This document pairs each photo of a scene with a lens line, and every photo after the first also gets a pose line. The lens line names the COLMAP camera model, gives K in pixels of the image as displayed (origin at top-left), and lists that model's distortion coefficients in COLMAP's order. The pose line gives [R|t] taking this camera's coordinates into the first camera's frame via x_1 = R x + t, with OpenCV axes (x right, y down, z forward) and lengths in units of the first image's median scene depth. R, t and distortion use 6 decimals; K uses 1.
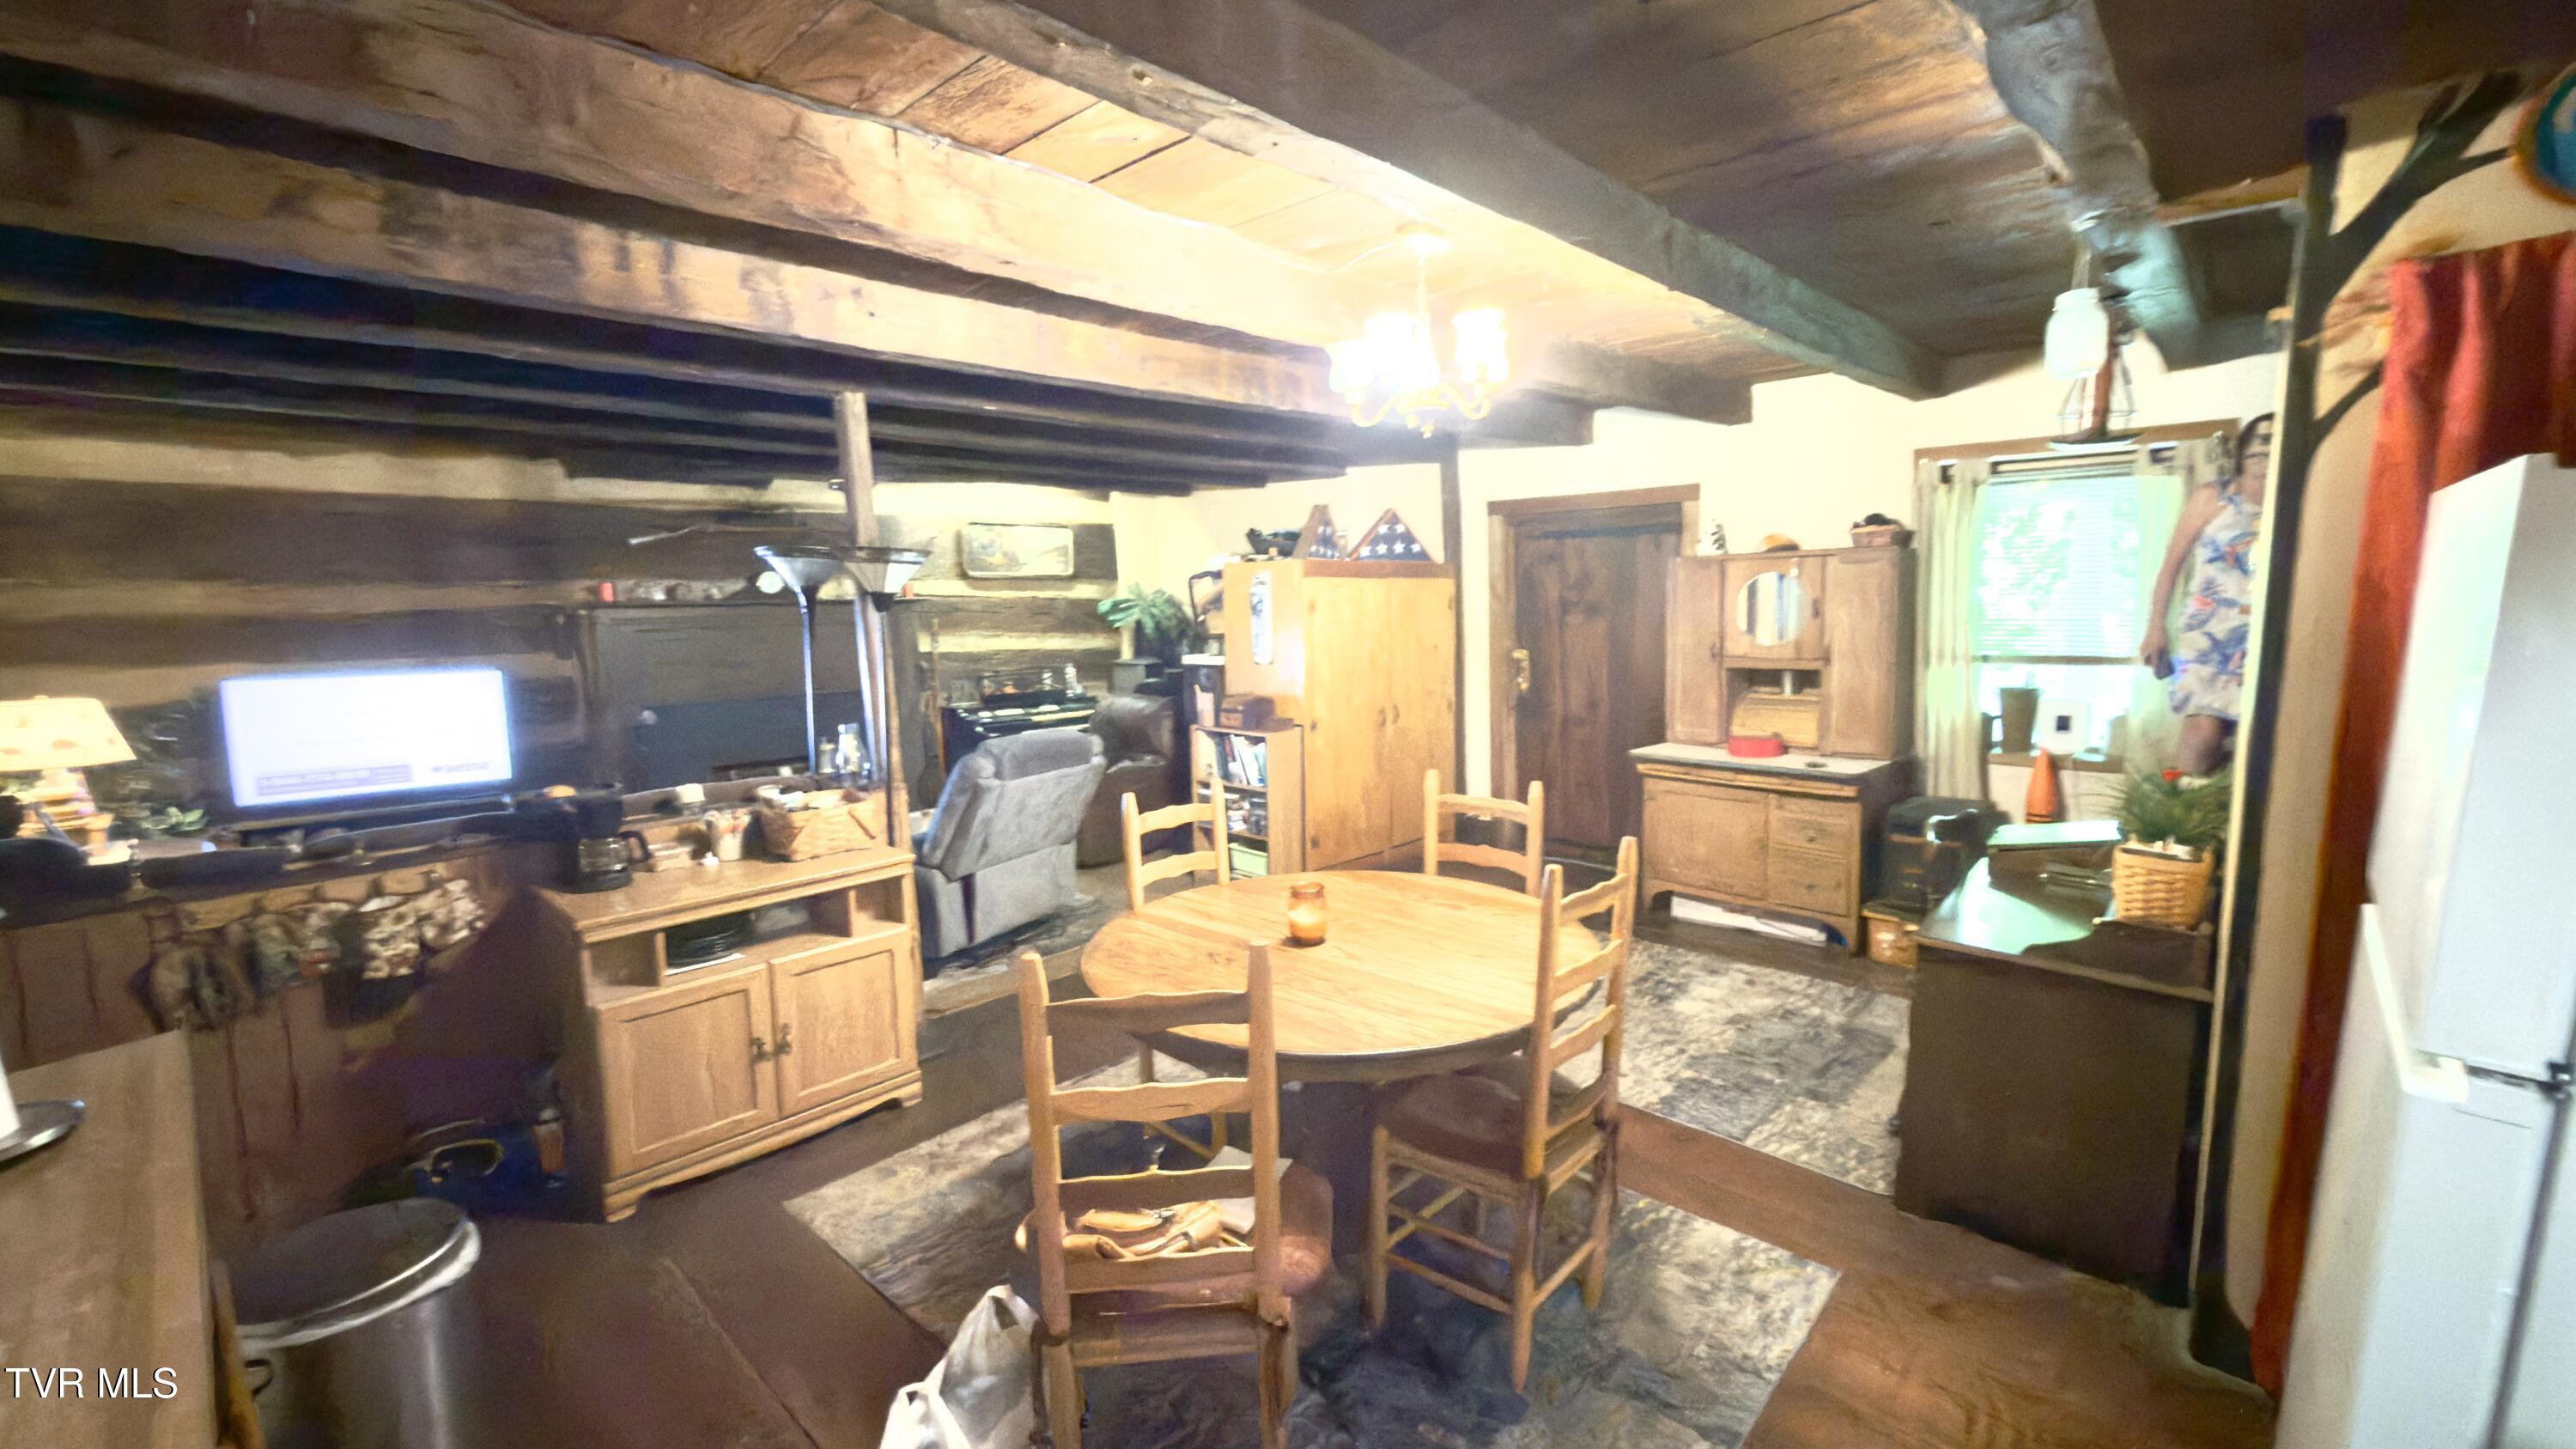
lens RADIAL K [[1018.2, 0, 1288.0], [0, 1018.2, 724.5], [0, 0, 1]] dist [-0.002774, -0.000358]
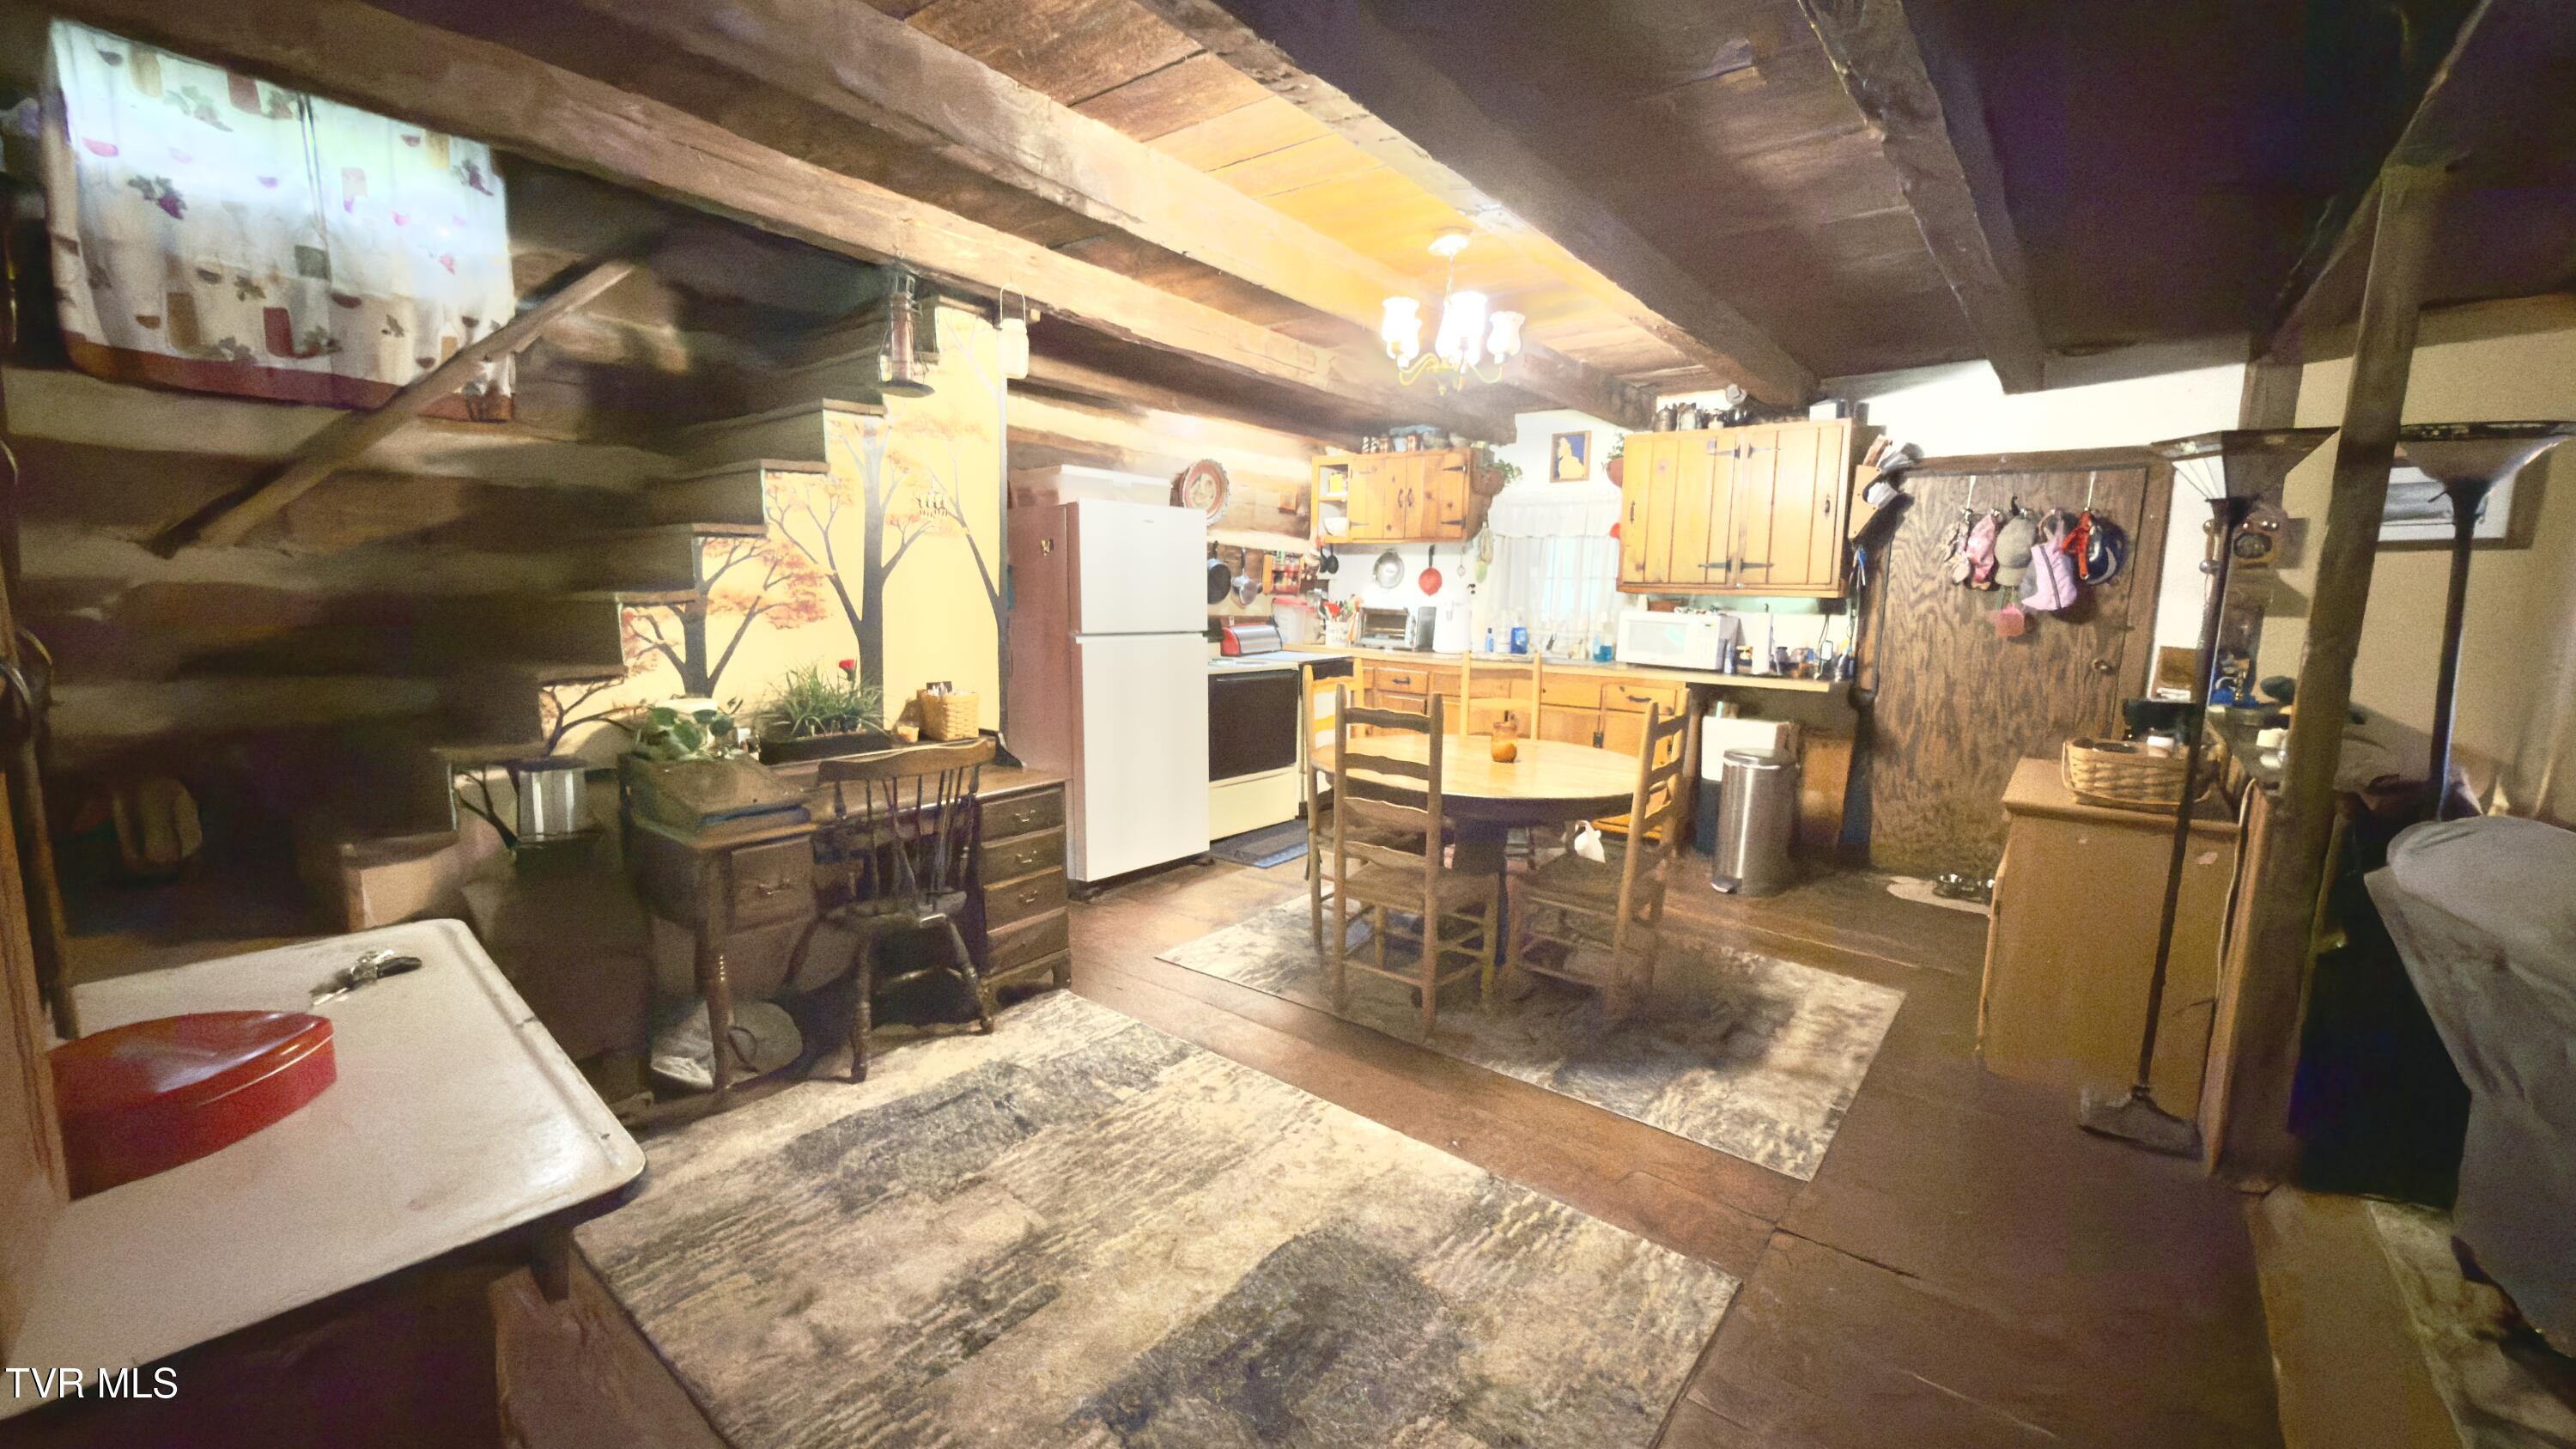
lens RADIAL K [[1018.2, 0, 1288.0], [0, 1018.2, 724.5], [0, 0, 1]] dist [-0.002774, -0.000358]
pose [[-0.996633, 0.016276, -0.080365, 0.373065], [-0.005227, 0.965497, 0.260361, -0.184791], [0.081830, 0.259905, -0.962161, 1.991598]]
